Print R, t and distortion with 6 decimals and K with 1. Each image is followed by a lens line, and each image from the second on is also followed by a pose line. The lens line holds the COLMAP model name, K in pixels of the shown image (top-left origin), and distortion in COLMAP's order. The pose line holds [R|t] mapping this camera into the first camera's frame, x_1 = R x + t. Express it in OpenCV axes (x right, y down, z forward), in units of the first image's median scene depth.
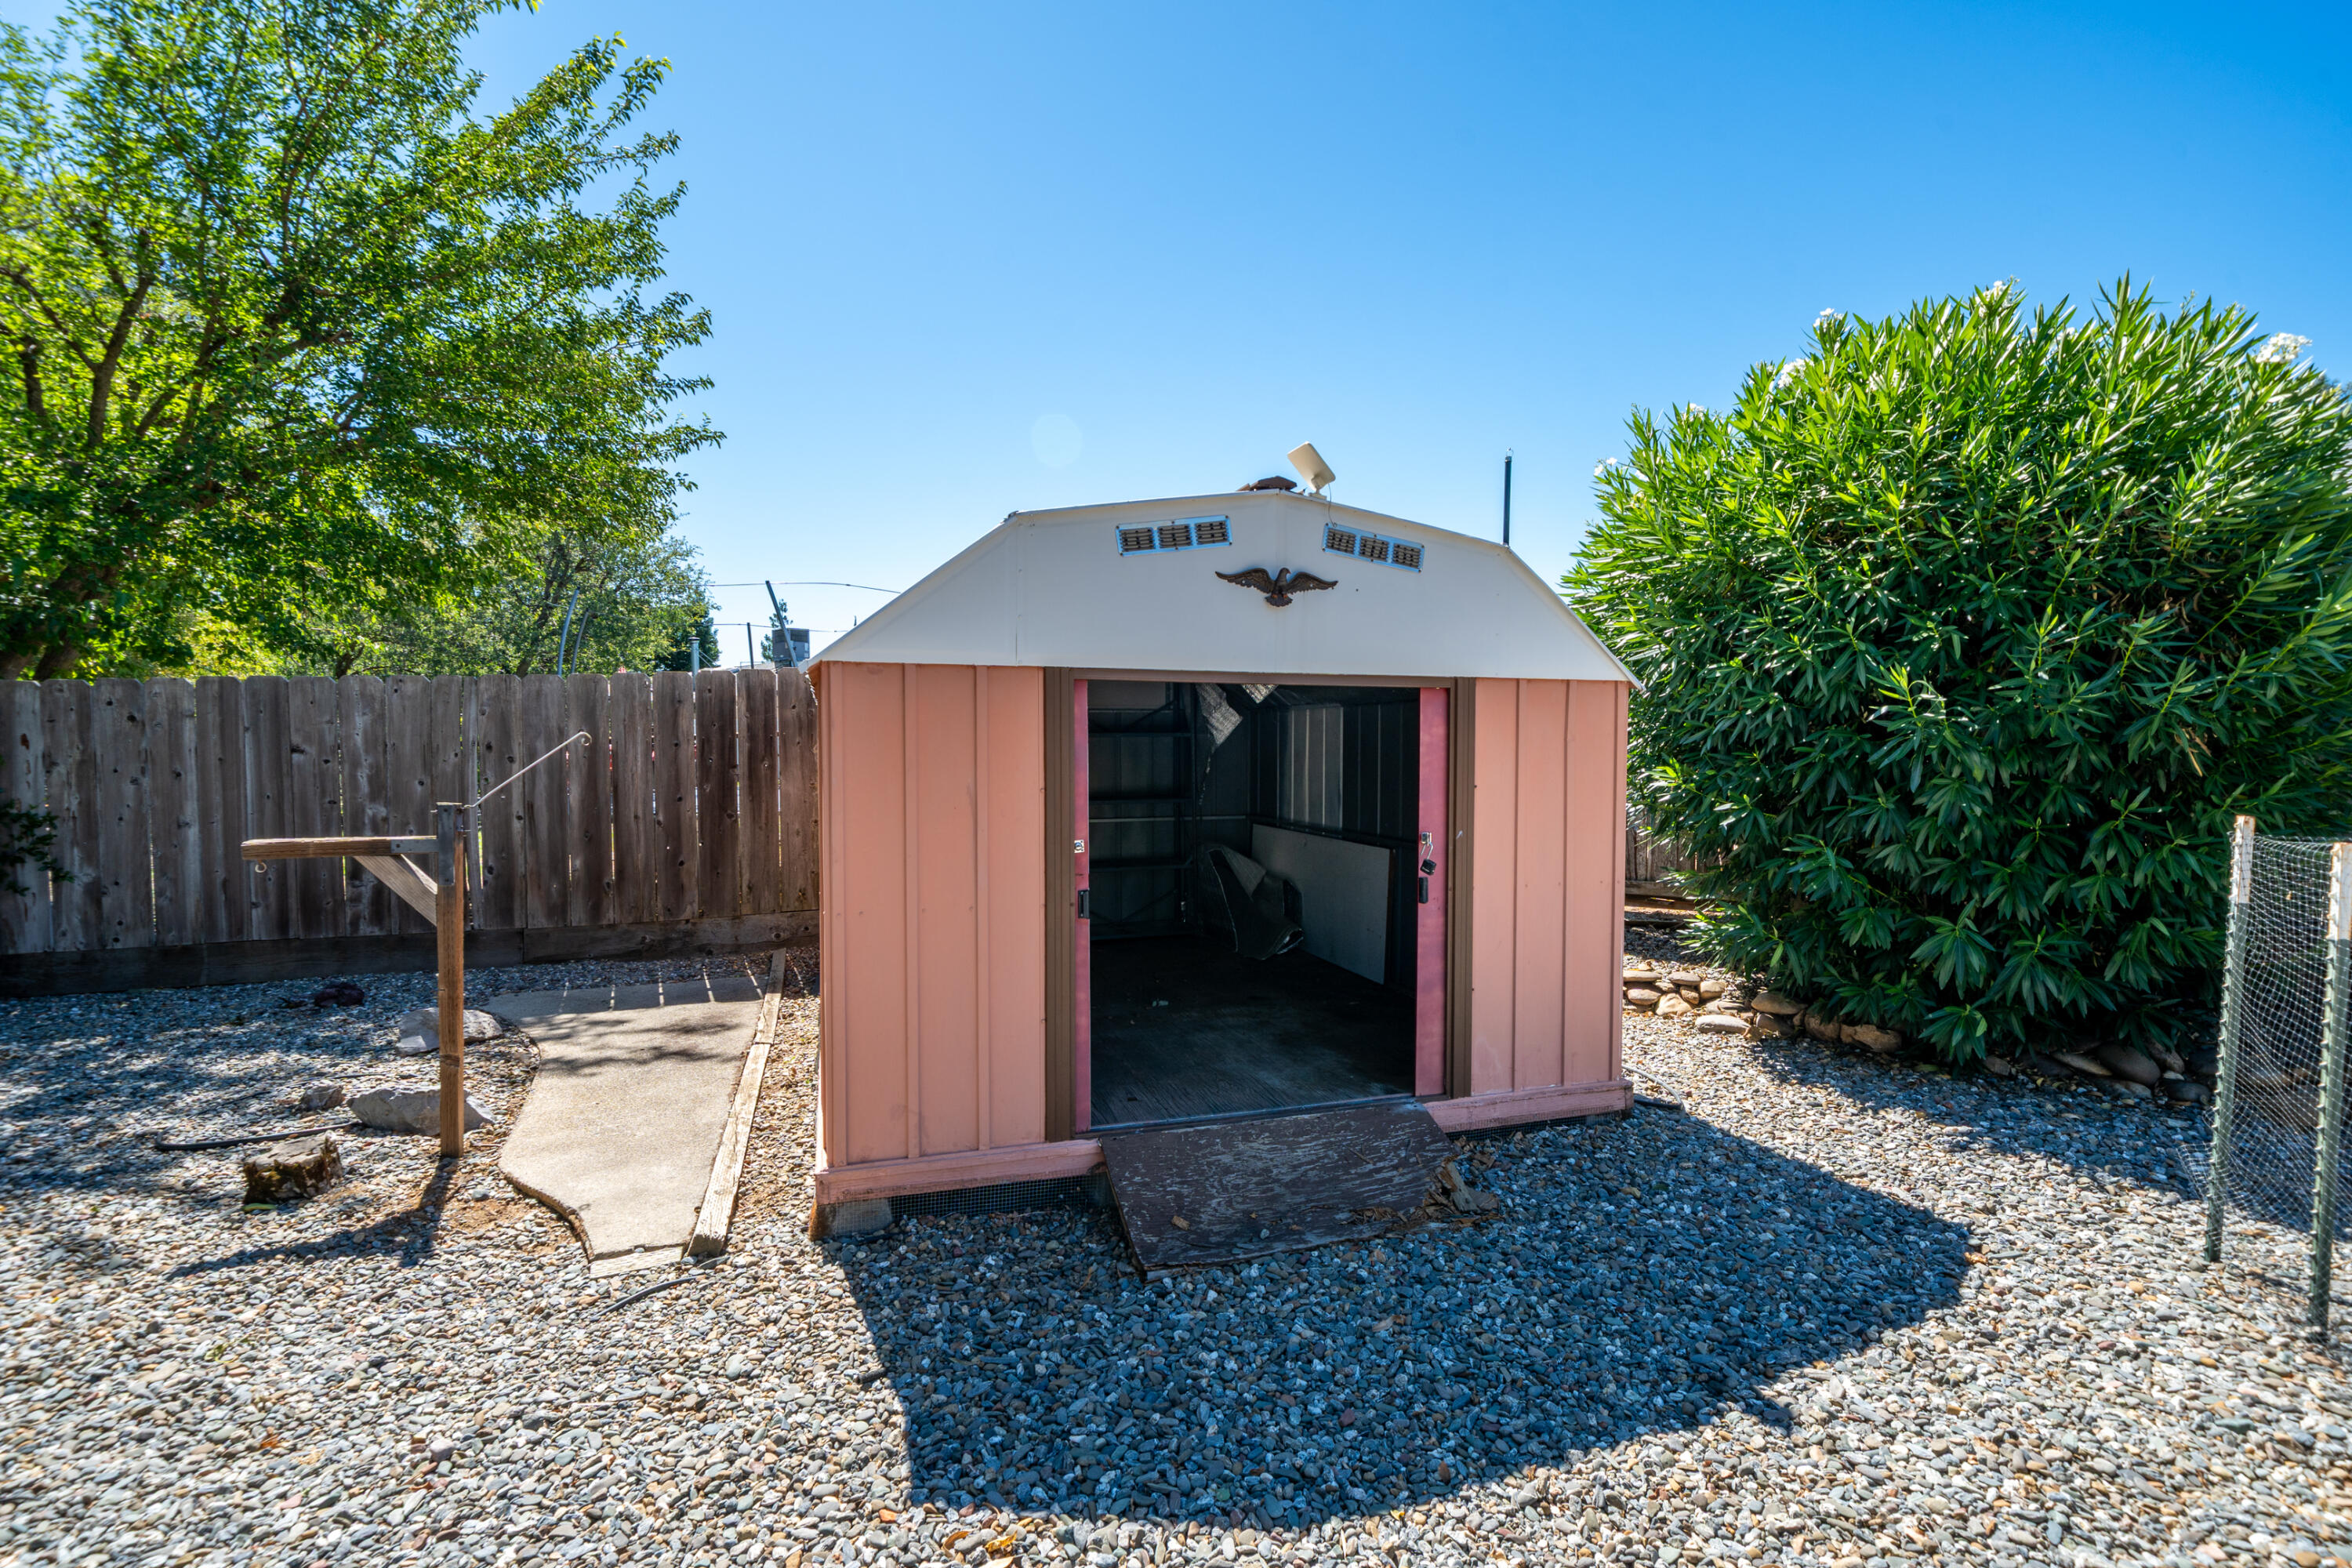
lens RADIAL K [[1085.6, 0, 1183.1], [0, 1085.6, 784.2], [0, 0, 1]] dist [0.000391, 0.001150]
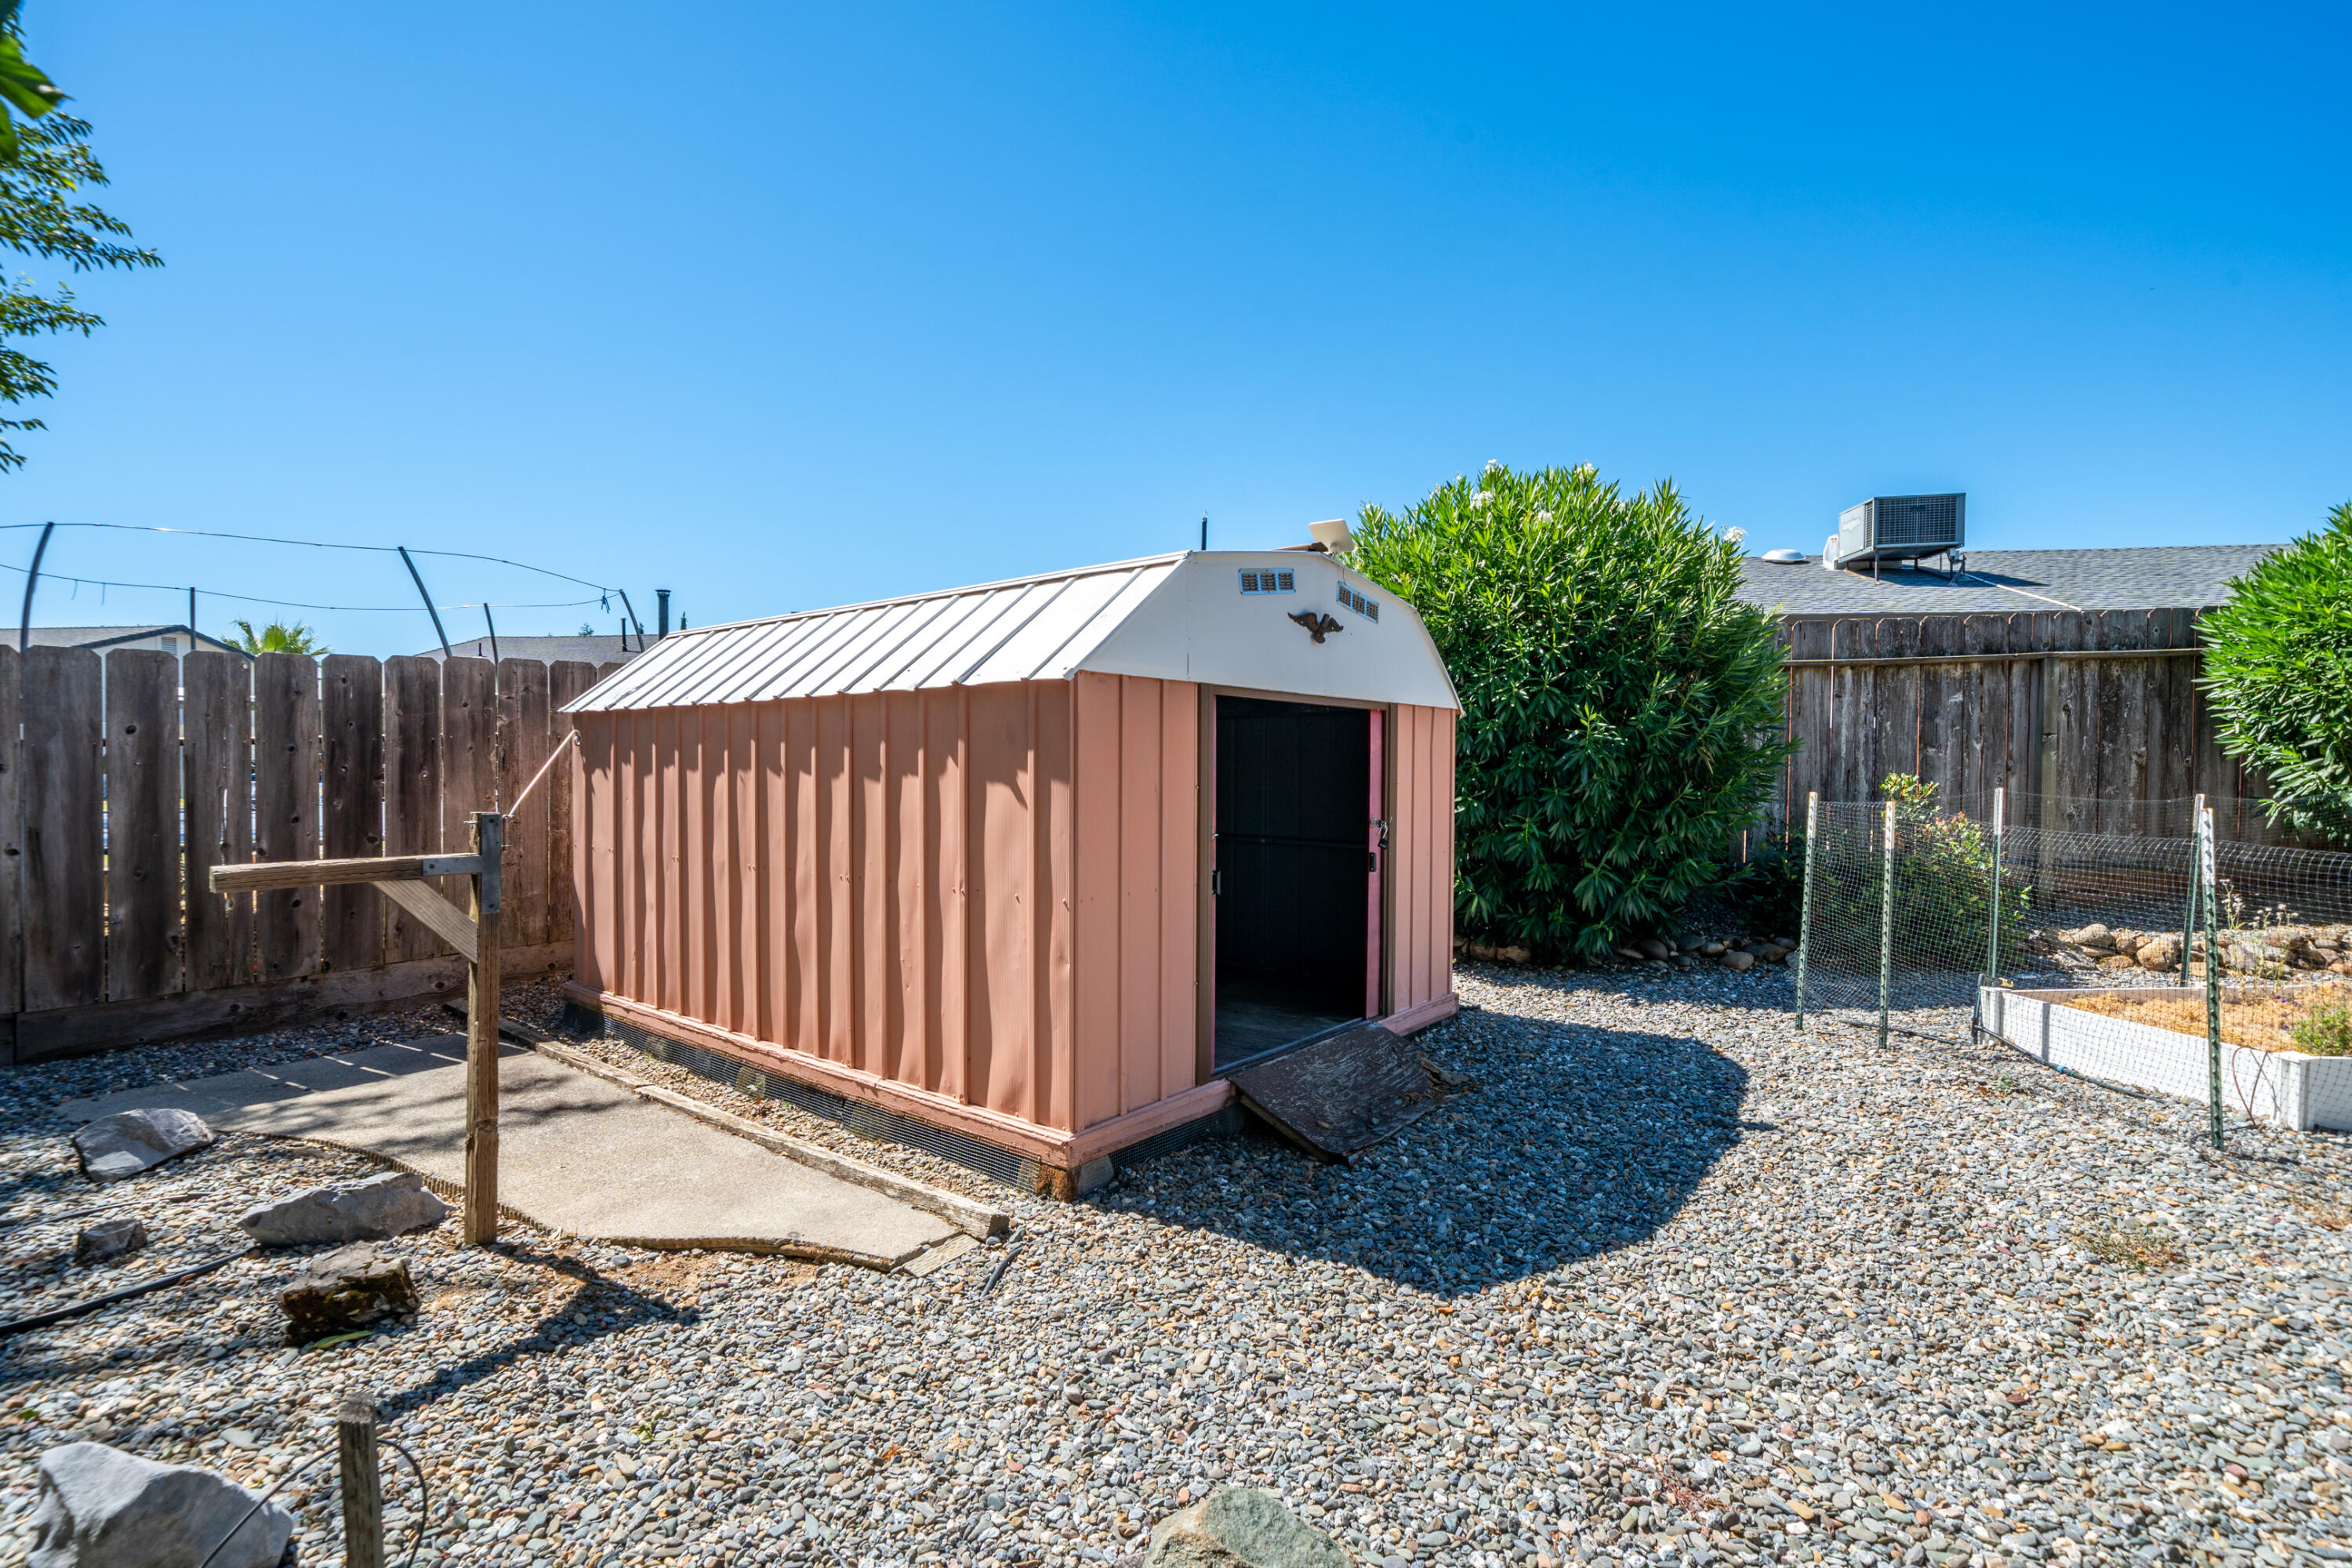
lens RADIAL K [[1085.6, 0, 1188.0], [0, 1085.6, 783.4], [0, 0, 1]] dist [0.000391, 0.001150]
pose [[0.831818, -0.007150, 0.555003, -0.725712], [0.015913, 0.999813, -0.010969, 0.013584], [-0.554821, 0.017956, 0.831776, 0.020173]]
